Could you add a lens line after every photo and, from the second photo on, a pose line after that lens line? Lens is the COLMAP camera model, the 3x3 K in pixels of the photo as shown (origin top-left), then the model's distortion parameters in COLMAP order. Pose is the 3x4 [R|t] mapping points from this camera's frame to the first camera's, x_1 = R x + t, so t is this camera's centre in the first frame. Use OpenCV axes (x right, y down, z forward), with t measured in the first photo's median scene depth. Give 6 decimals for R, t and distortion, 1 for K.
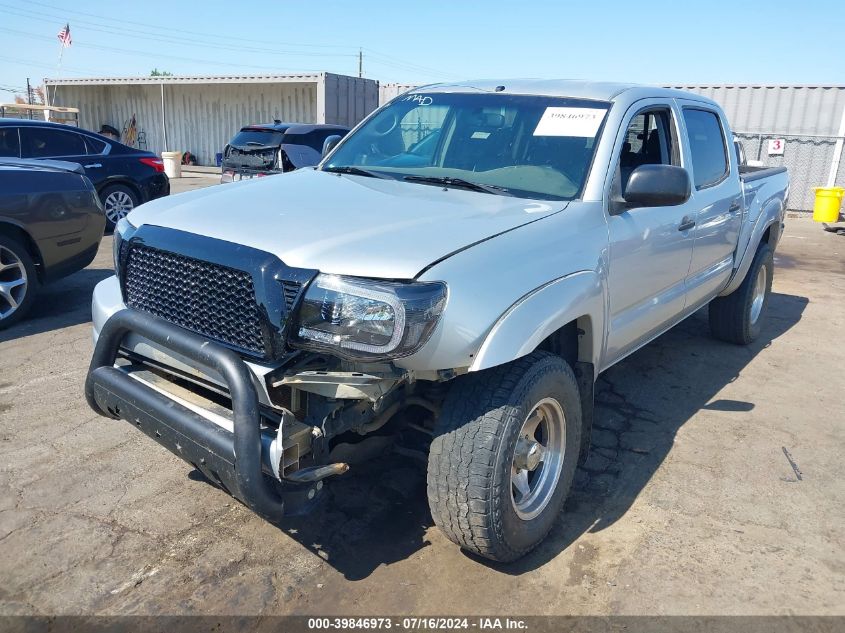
lens RADIAL K [[669.8, 0, 422.5], [0, 669.8, 316.5], [0, 0, 1]] dist [-0.004257, -0.013729]
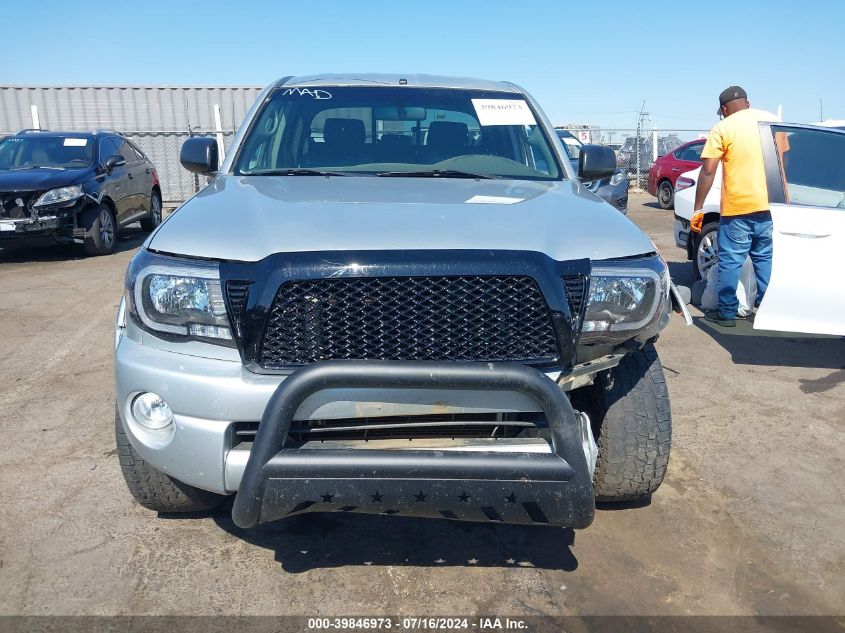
lens RADIAL K [[669.8, 0, 422.5], [0, 669.8, 316.5], [0, 0, 1]] dist [-0.004257, -0.013729]
pose [[0.751971, -0.209451, 0.625036, -0.629451], [0.211532, 0.974705, 0.072135, -0.071936], [-0.624334, 0.077972, 0.777256, 0.258976]]
